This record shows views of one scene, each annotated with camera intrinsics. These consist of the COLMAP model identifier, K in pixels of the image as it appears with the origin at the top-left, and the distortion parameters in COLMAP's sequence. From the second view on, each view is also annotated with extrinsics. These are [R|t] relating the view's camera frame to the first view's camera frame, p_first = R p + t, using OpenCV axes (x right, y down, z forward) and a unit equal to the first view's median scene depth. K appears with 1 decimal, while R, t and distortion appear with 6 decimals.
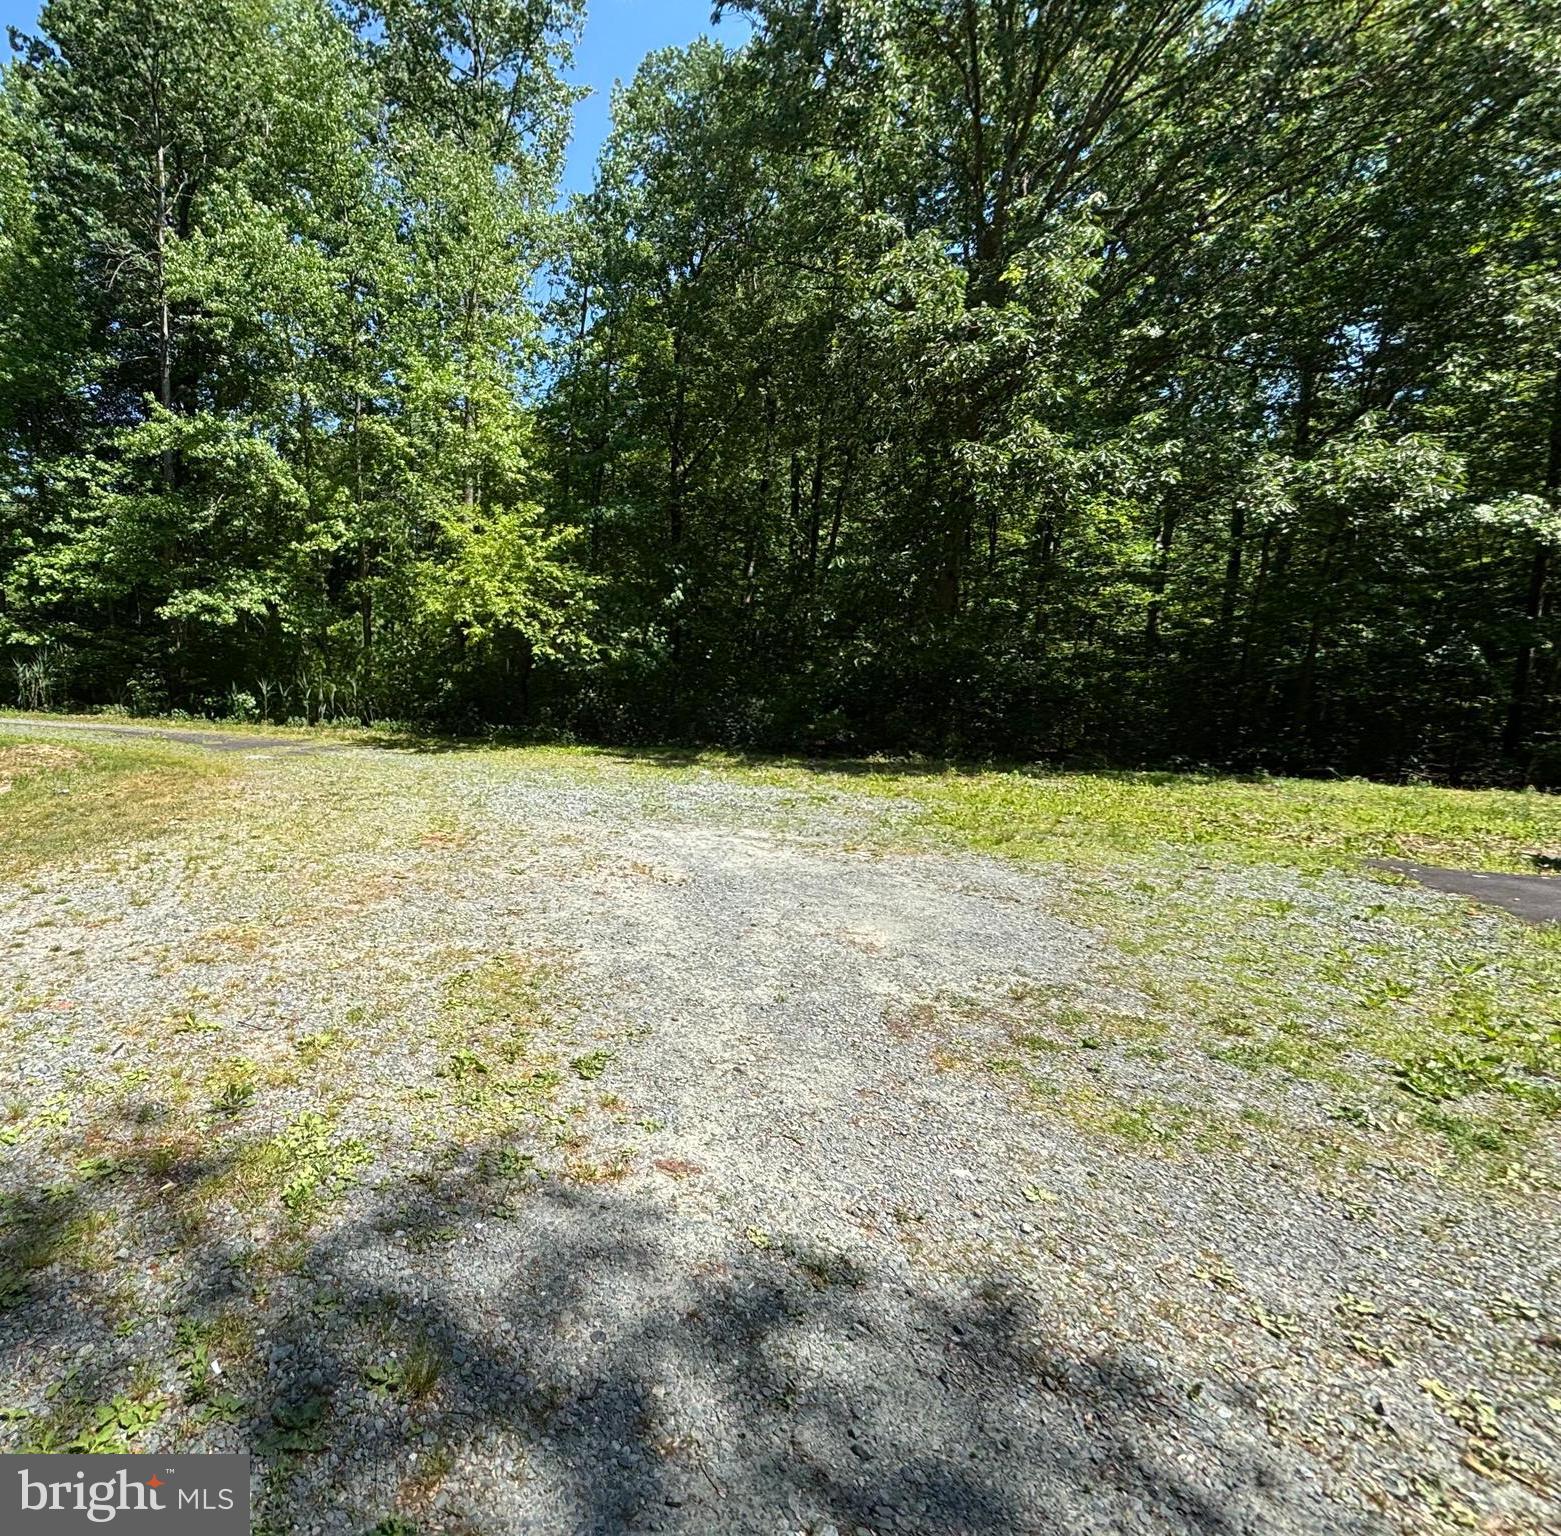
lens RADIAL K [[767.9, 0, 780.3], [0, 767.9, 771.8], [0, 0, 1]] dist [0.002804, 0.000587]
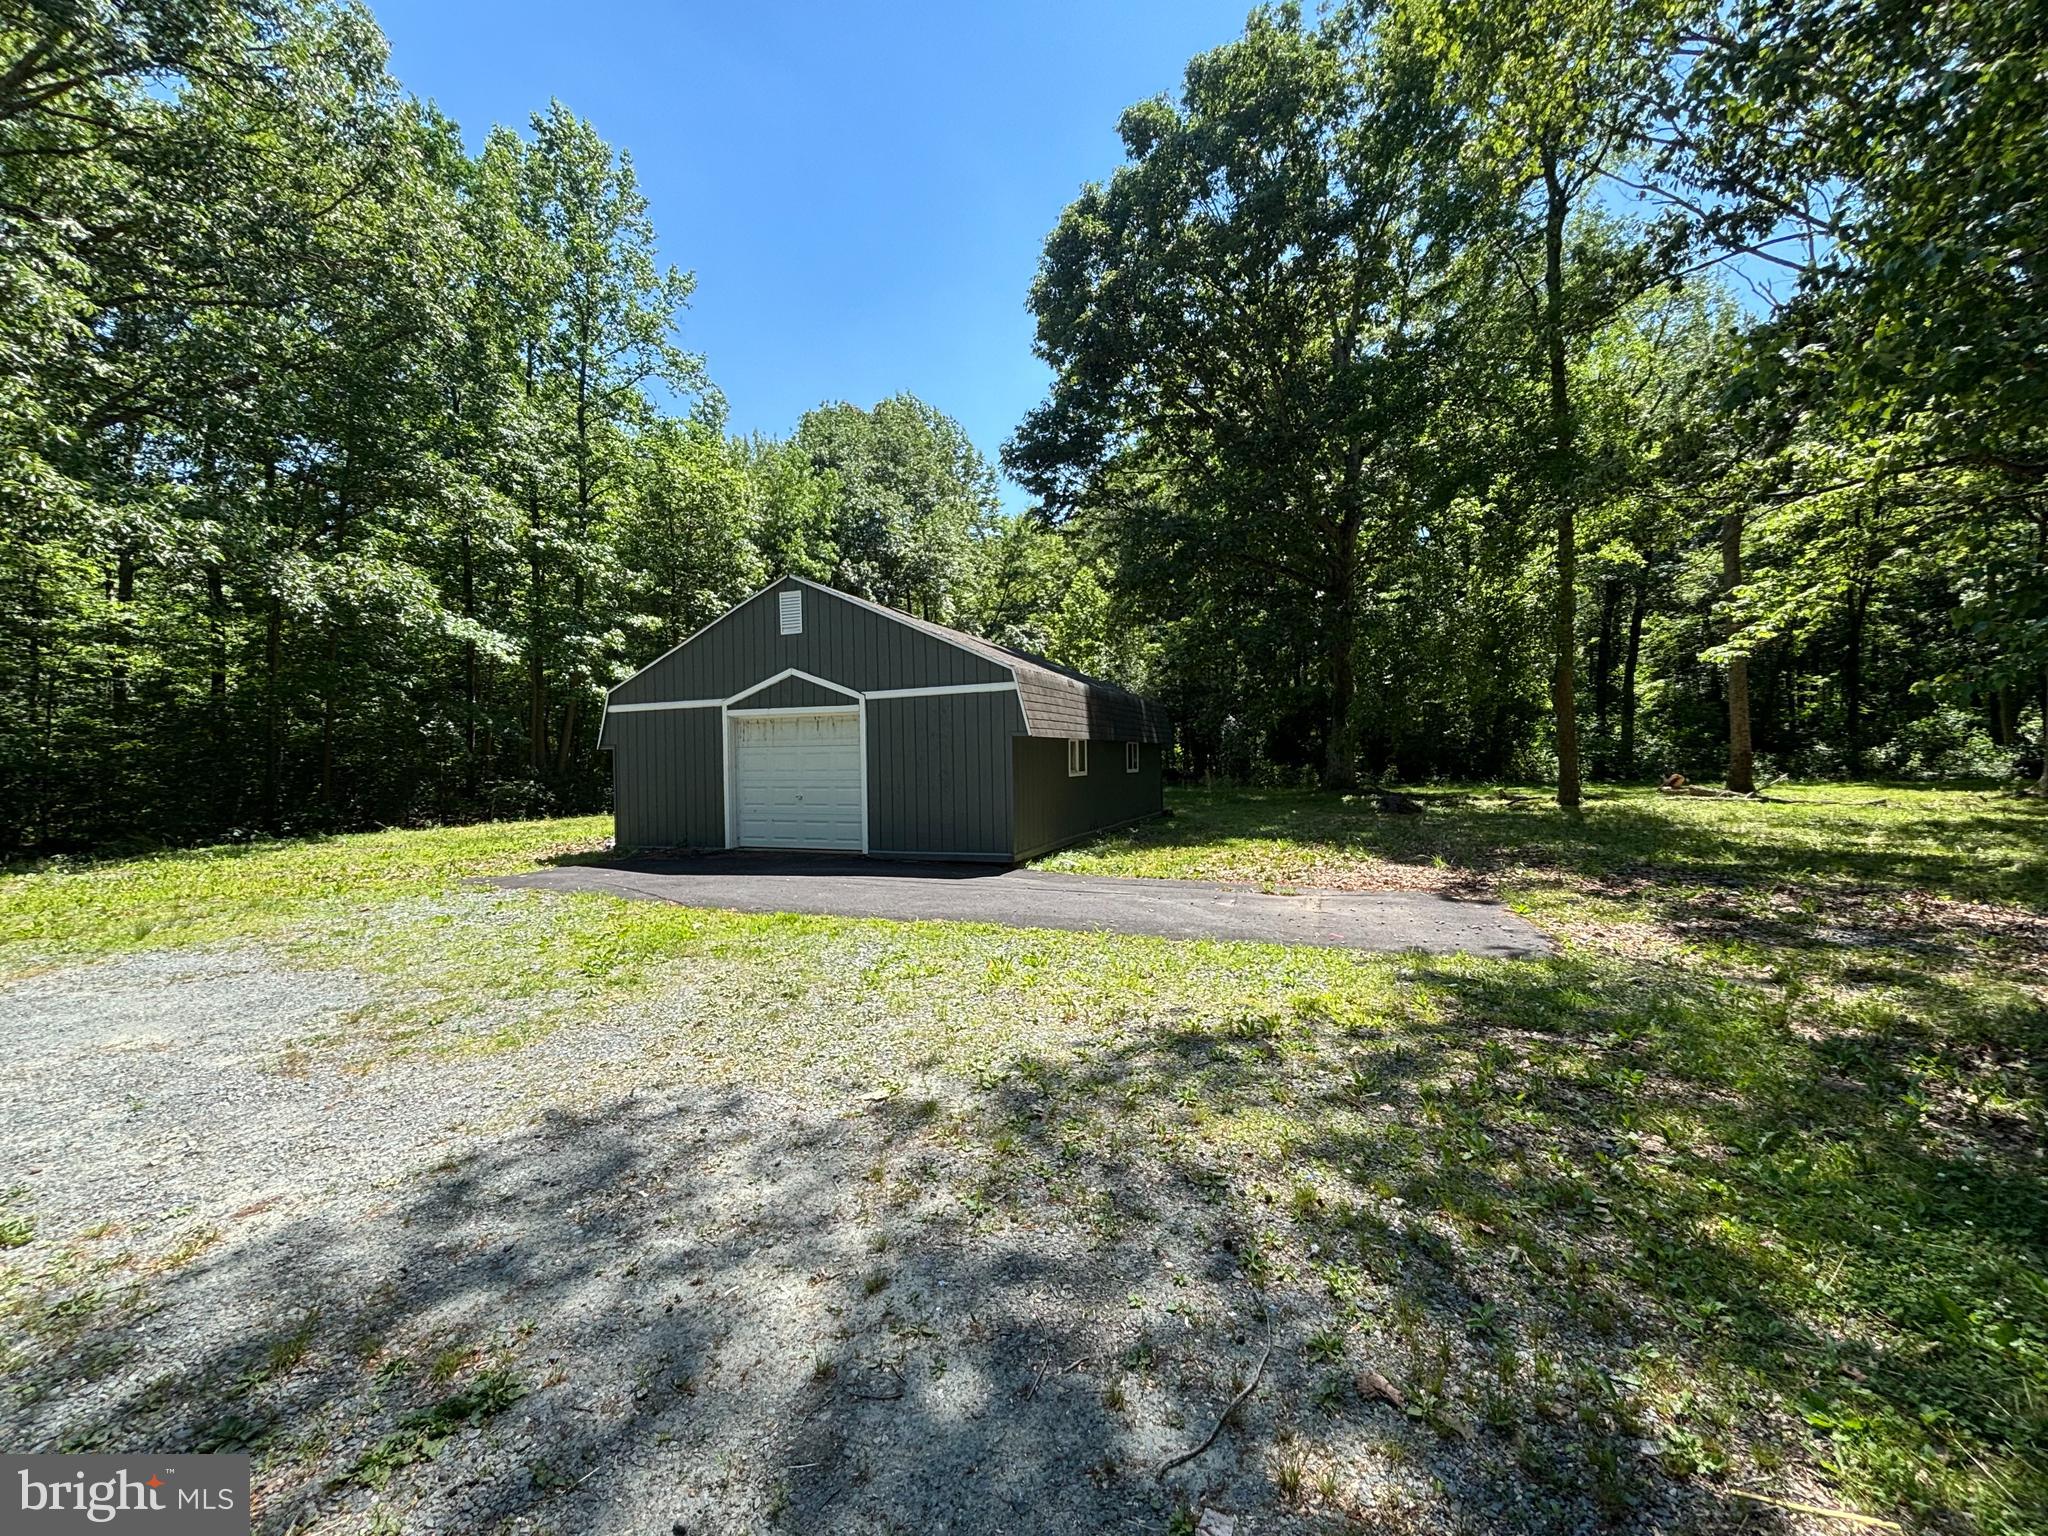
lens RADIAL K [[822.0, 0, 1024.1], [0, 822.0, 767.3], [0, 0, 1]] dist [0.000079, 0.000017]
pose [[0.070946, -0.044177, 0.996501, -0.512157], [0.121477, 0.991965, 0.035327, -0.013018], [-0.990056, 0.118545, 0.075743, -0.112807]]
